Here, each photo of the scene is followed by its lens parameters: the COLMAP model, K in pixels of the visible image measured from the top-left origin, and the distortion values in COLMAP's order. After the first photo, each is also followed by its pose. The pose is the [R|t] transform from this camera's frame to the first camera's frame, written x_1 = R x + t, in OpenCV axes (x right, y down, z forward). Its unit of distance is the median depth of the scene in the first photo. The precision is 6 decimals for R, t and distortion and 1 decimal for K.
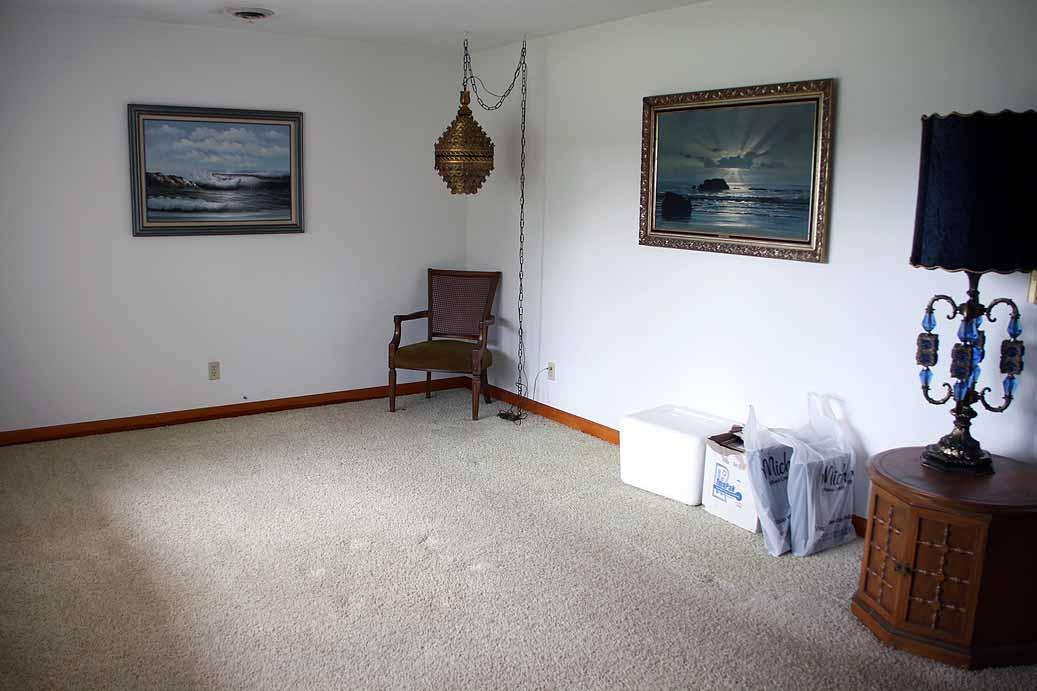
lens RADIAL K [[872.2, 0, 531.9], [0, 872.2, 364.1], [0, 0, 1]] dist [-0.185609, 0.125223]
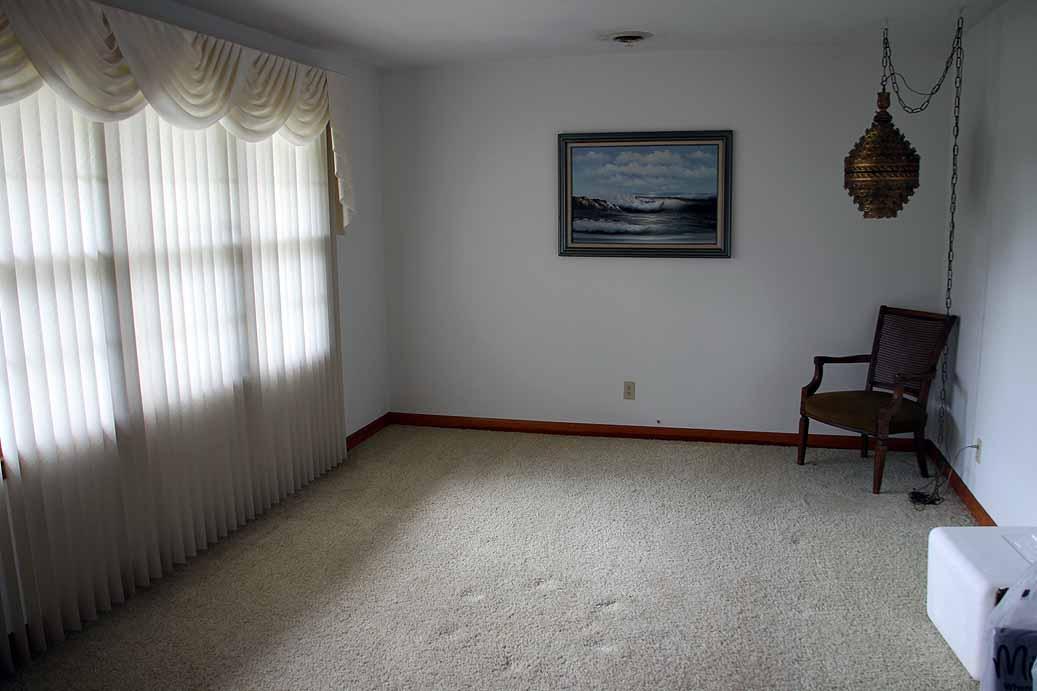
lens RADIAL K [[872.2, 0, 531.9], [0, 872.2, 364.1], [0, 0, 1]] dist [-0.185609, 0.125223]
pose [[0.630311, 0.110636, -0.768419, 0.353863], [-0.124965, 0.991345, 0.040228, -0.051361], [0.766219, 0.070670, 0.638681, 0.251211]]
